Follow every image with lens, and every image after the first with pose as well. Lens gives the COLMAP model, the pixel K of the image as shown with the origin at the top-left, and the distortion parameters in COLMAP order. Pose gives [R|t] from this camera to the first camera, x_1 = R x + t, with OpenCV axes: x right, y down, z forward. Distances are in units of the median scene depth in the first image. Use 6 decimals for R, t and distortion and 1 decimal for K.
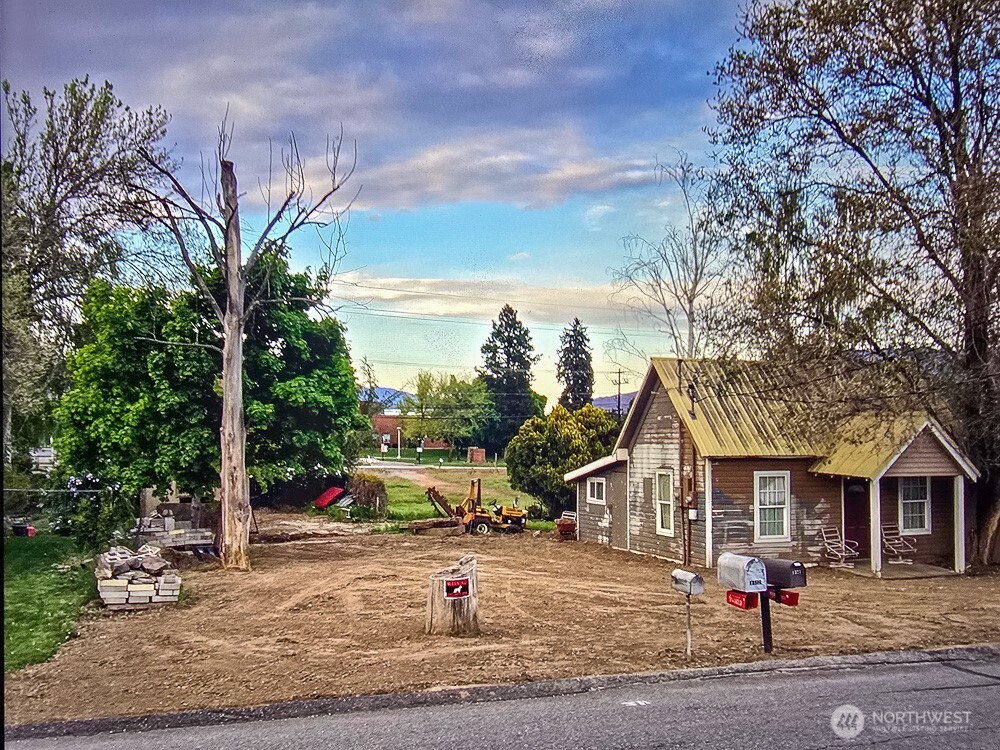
lens RADIAL K [[953.0, 0, 494.9], [0, 953.0, 381.6], [0, 0, 1]] dist [0.053318, 0.000000]
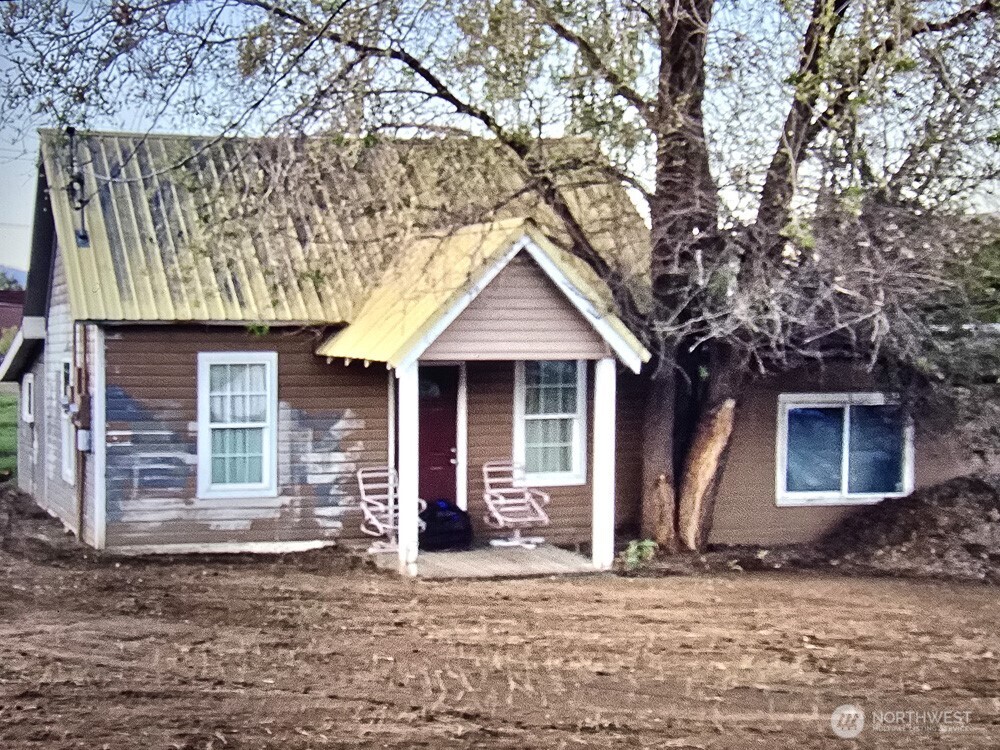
lens RADIAL K [[953.0, 0, 497.5], [0, 953.0, 378.8], [0, 0, 1]] dist [0.053318, 0.000000]
pose [[0.991029, 0.003618, -0.133600, 0.485995], [0.004417, 0.998201, 0.059797, 0.078572], [0.133576, -0.059850, 0.989230, 0.539370]]
